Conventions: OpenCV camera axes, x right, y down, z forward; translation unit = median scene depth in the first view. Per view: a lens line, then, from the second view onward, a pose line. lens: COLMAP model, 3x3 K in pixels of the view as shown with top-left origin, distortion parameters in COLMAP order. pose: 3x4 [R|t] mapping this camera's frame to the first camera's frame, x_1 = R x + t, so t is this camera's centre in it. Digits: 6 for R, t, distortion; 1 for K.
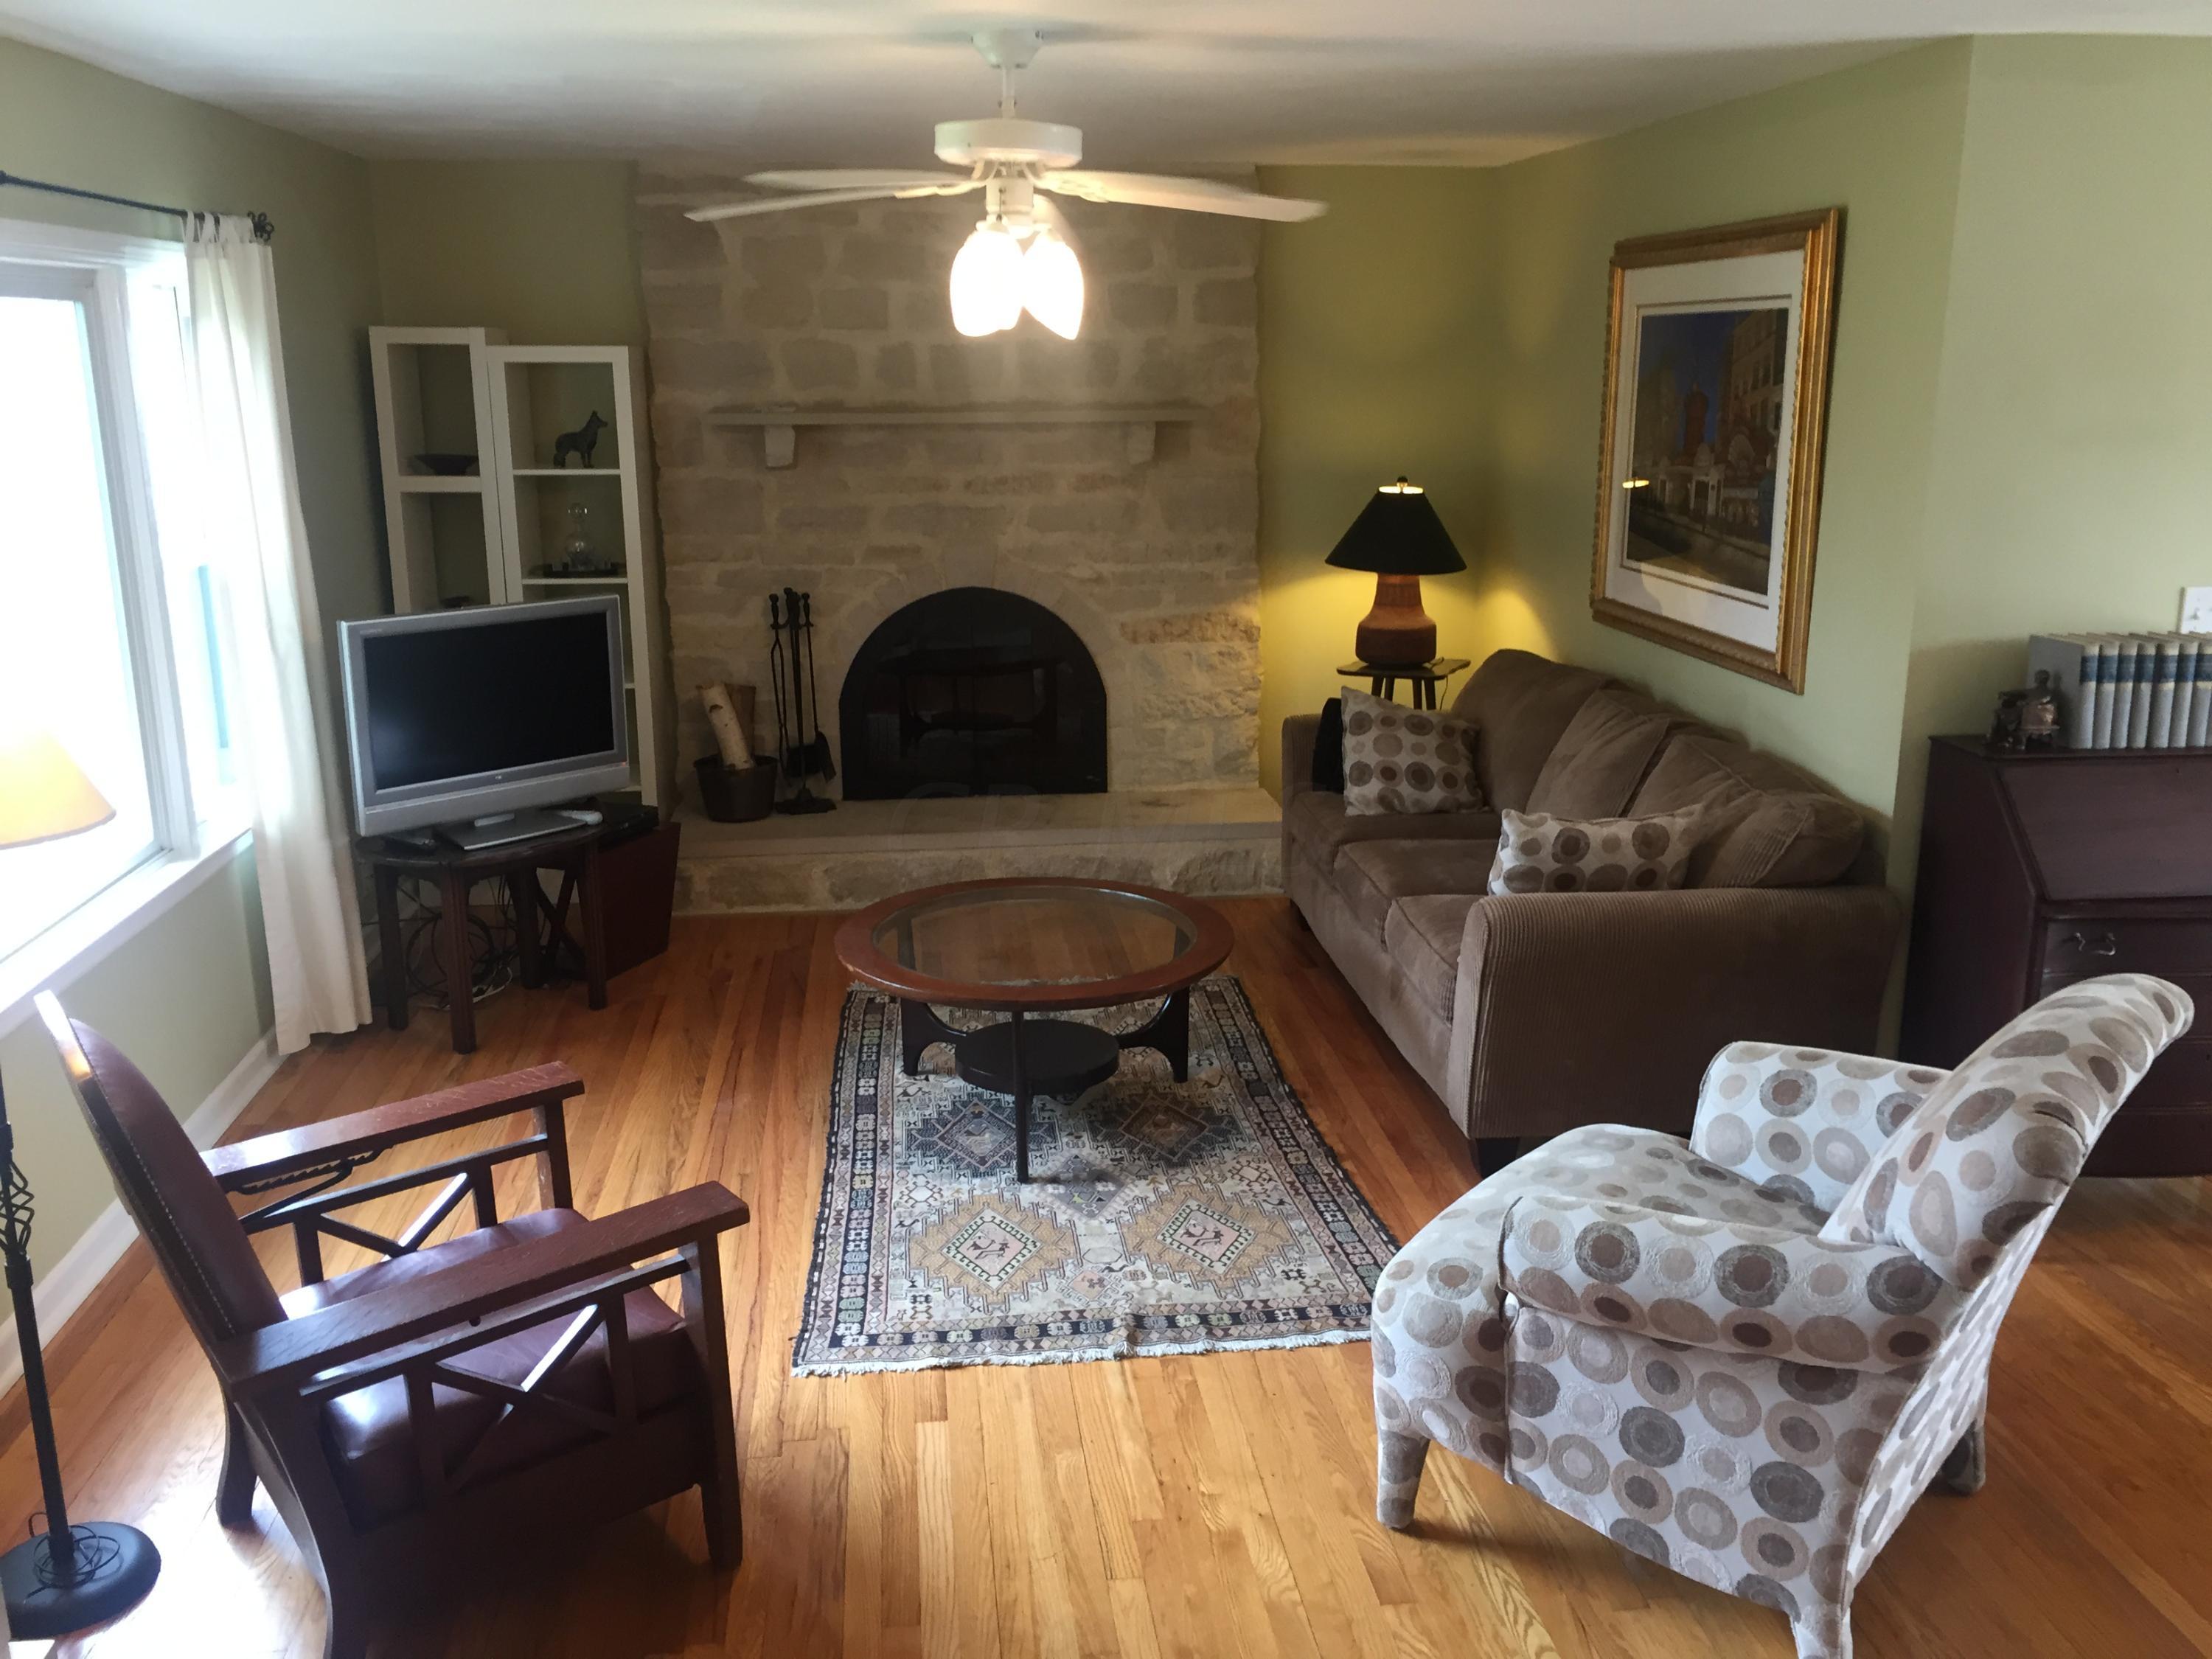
lens RADIAL K [[1906.9, 0, 1050.1], [0, 1906.9, 824.9], [0, 0, 1]] dist [0.085896, -0.126409]
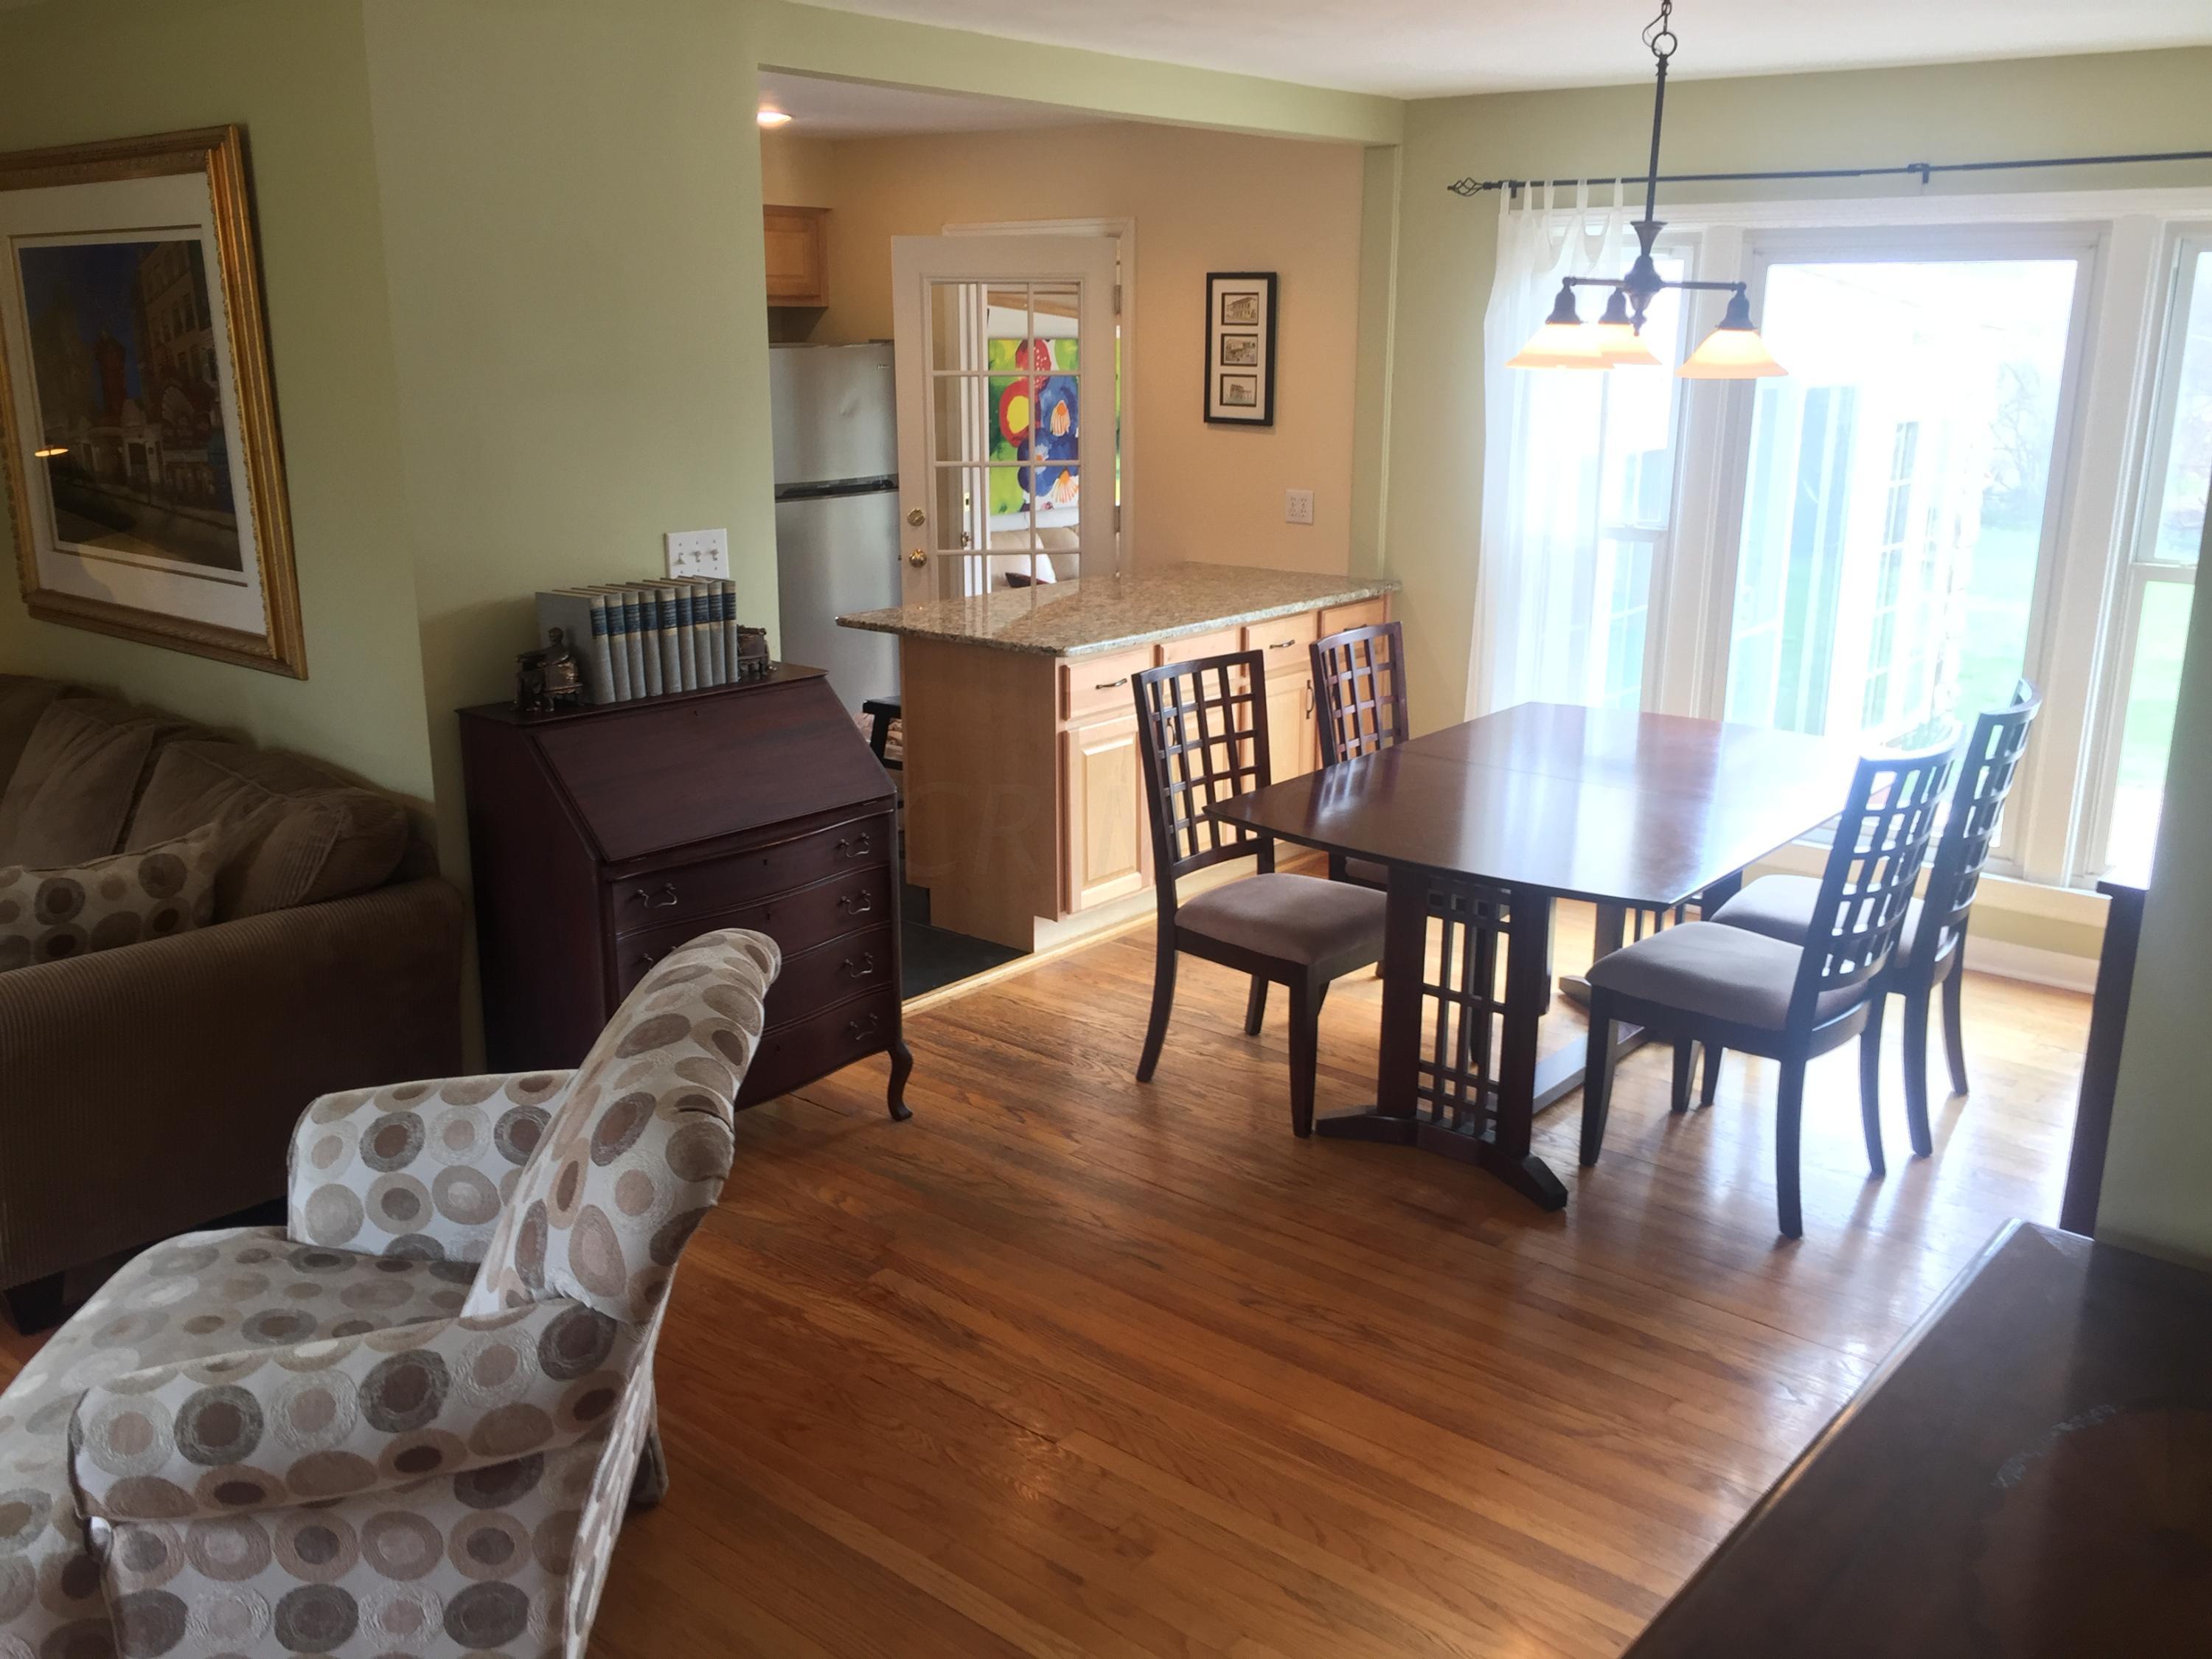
lens RADIAL K [[1906.9, 0, 1119.3], [0, 1906.9, 816.4], [0, 0, 1]] dist [0.085896, -0.126409]
pose [[0.702421, -0.167639, 0.691738, 0.035778], [0.160680, 0.984127, 0.075336, -0.015699], [-0.693388, 0.058231, 0.718208, 0.134470]]
